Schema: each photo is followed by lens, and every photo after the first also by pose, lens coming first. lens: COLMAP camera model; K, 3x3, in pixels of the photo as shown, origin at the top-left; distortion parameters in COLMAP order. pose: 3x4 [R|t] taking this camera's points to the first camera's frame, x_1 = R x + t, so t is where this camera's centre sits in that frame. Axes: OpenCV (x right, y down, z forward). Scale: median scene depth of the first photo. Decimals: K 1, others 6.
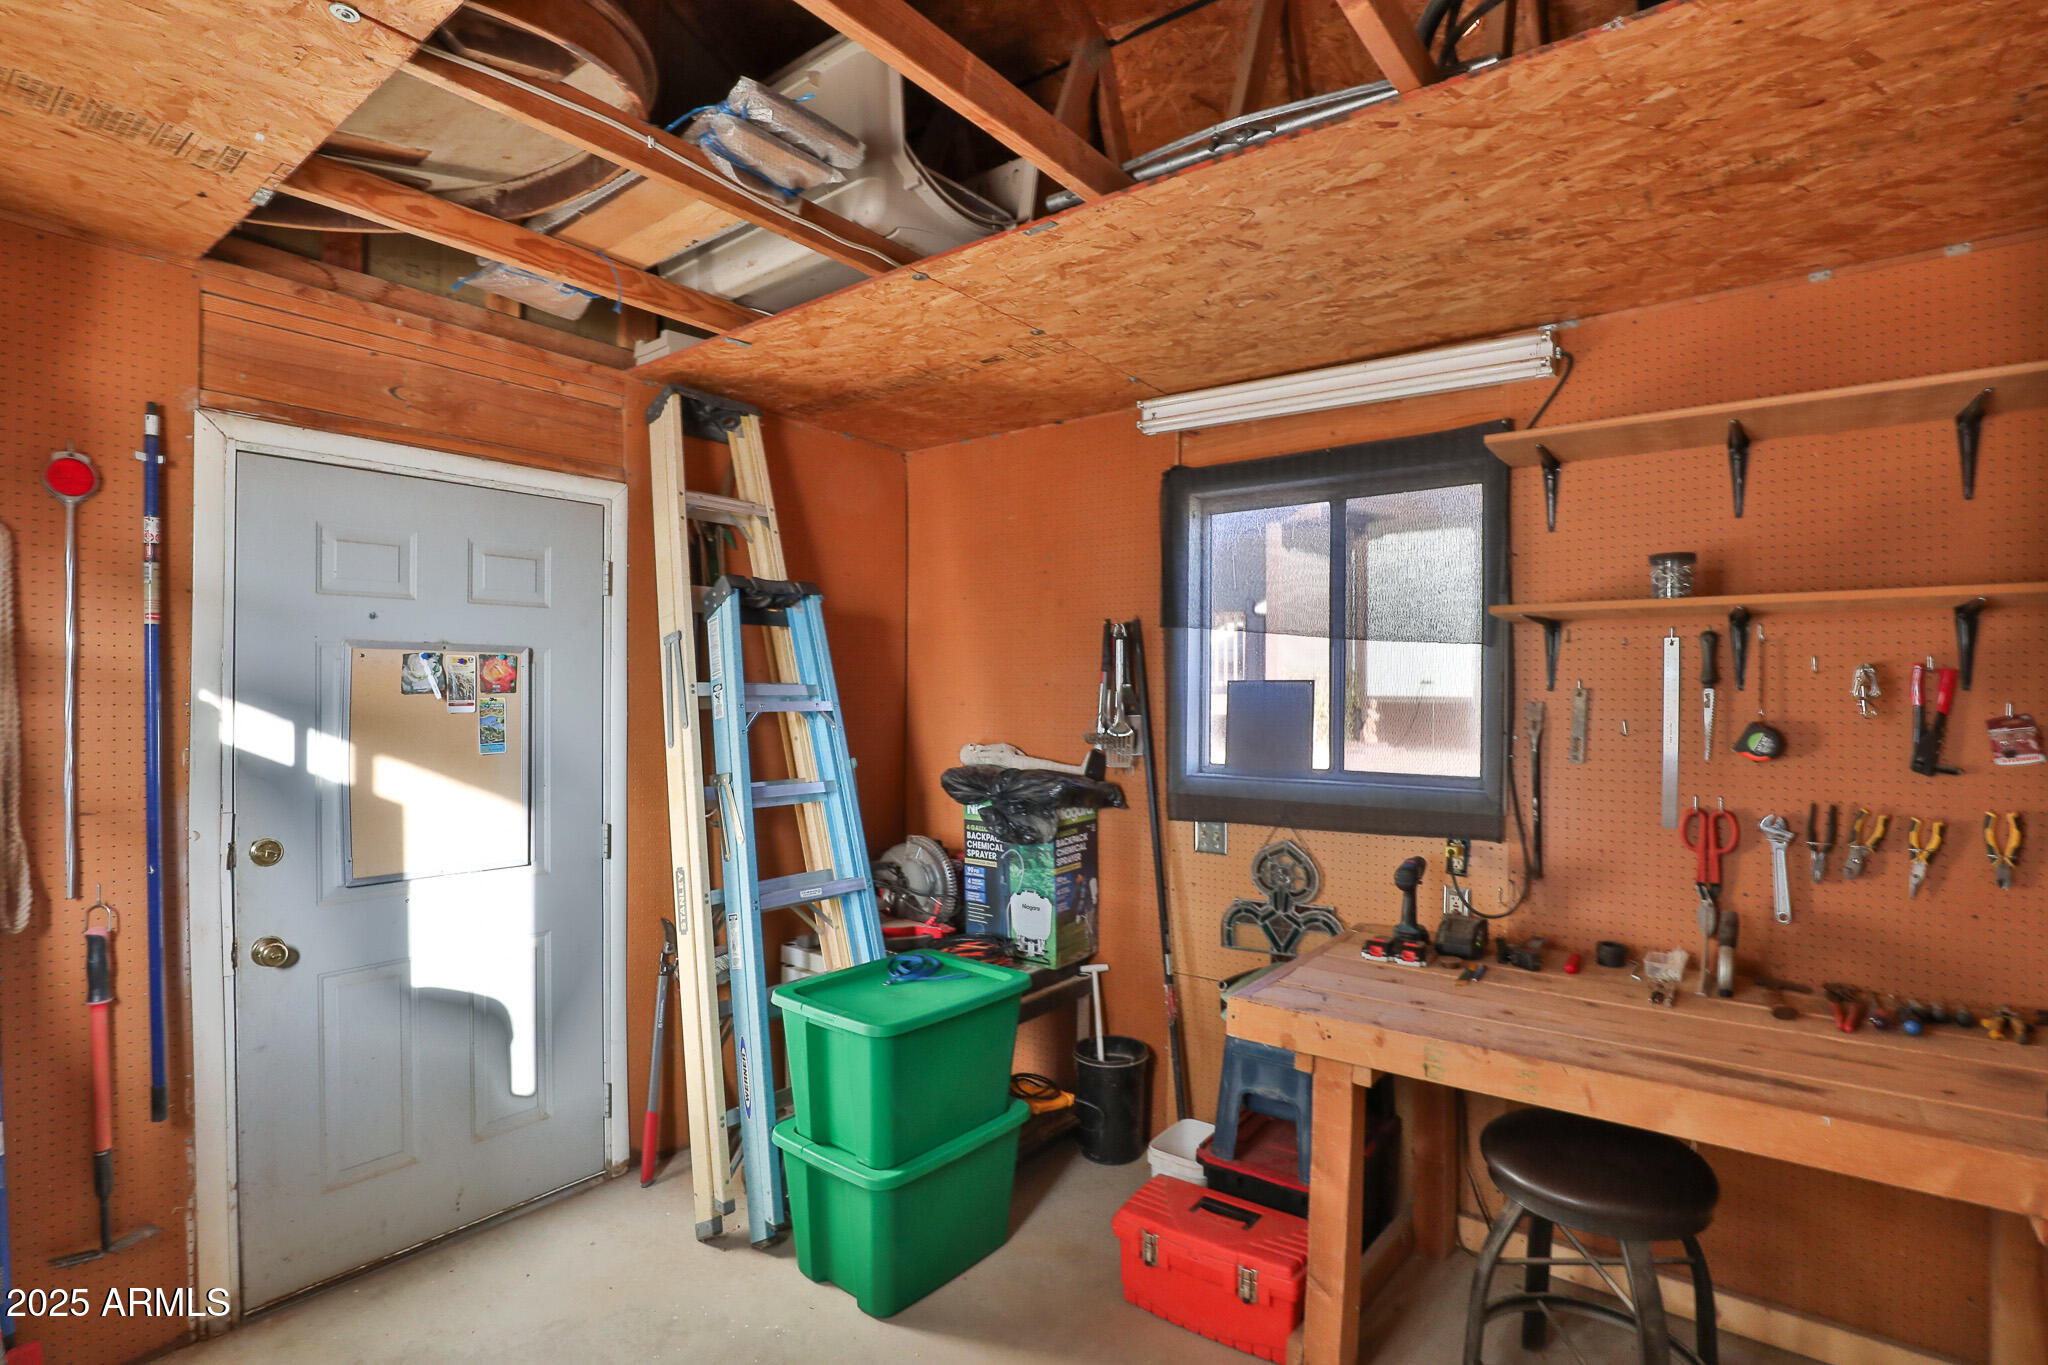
lens RADIAL K [[991.7, 0, 1029.7], [0, 991.7, 692.5], [0, 0, 1]] dist [-0.037045, 0.006105]
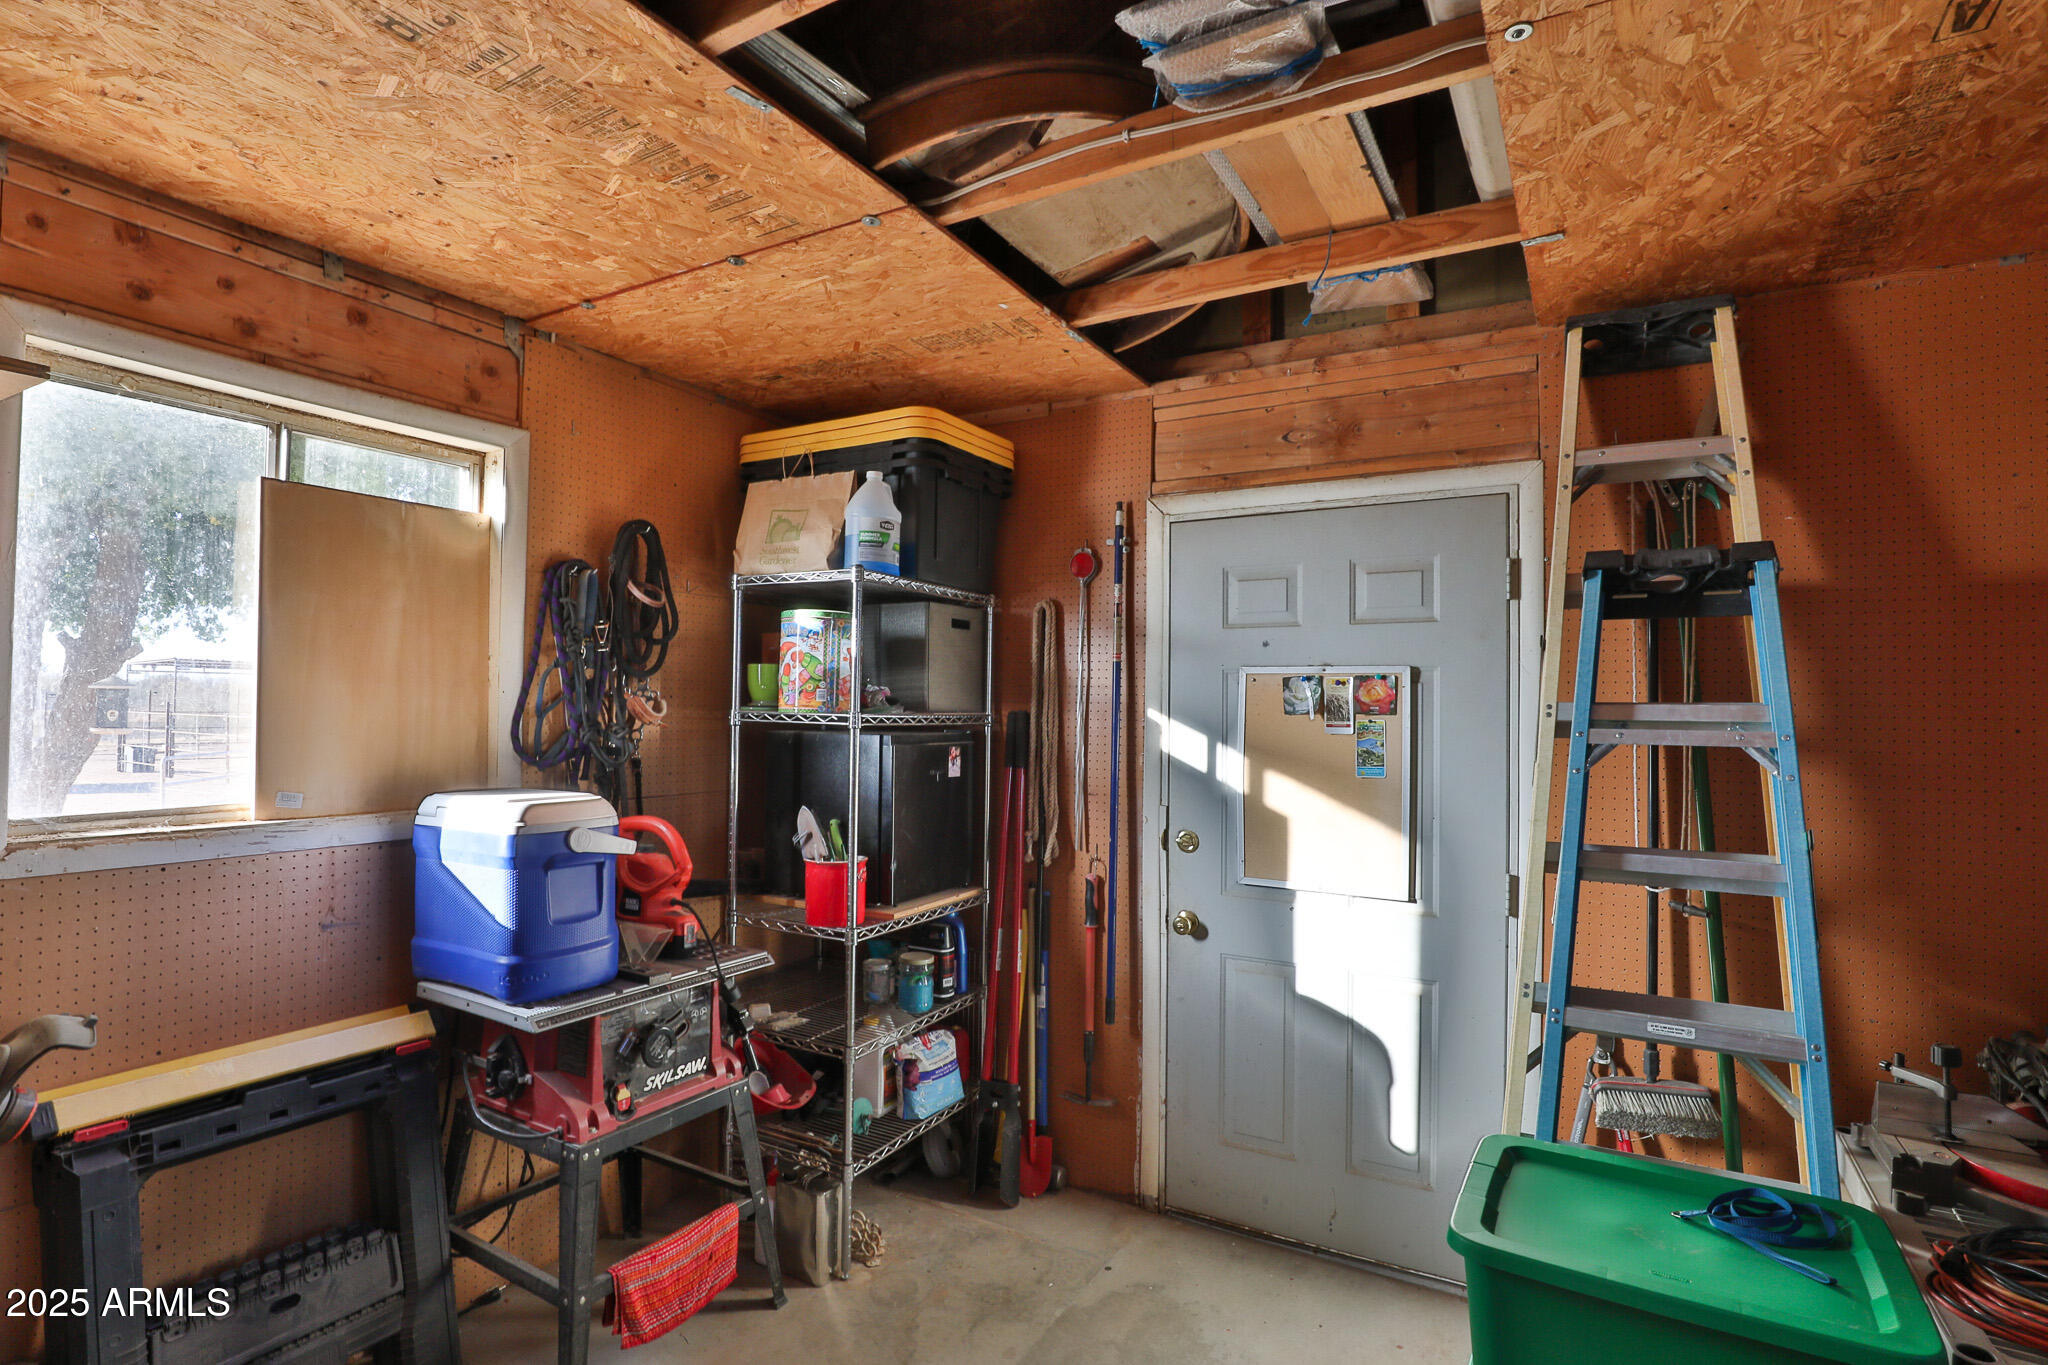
lens RADIAL K [[991.7, 0, 1029.7], [0, 991.7, 692.5], [0, 0, 1]] dist [-0.037045, 0.006105]
pose [[0.130332, -0.021093, -0.991246, 0.403465], [-0.016908, 0.999581, -0.023494, 0.007735], [0.991326, 0.019822, 0.129921, 0.580366]]
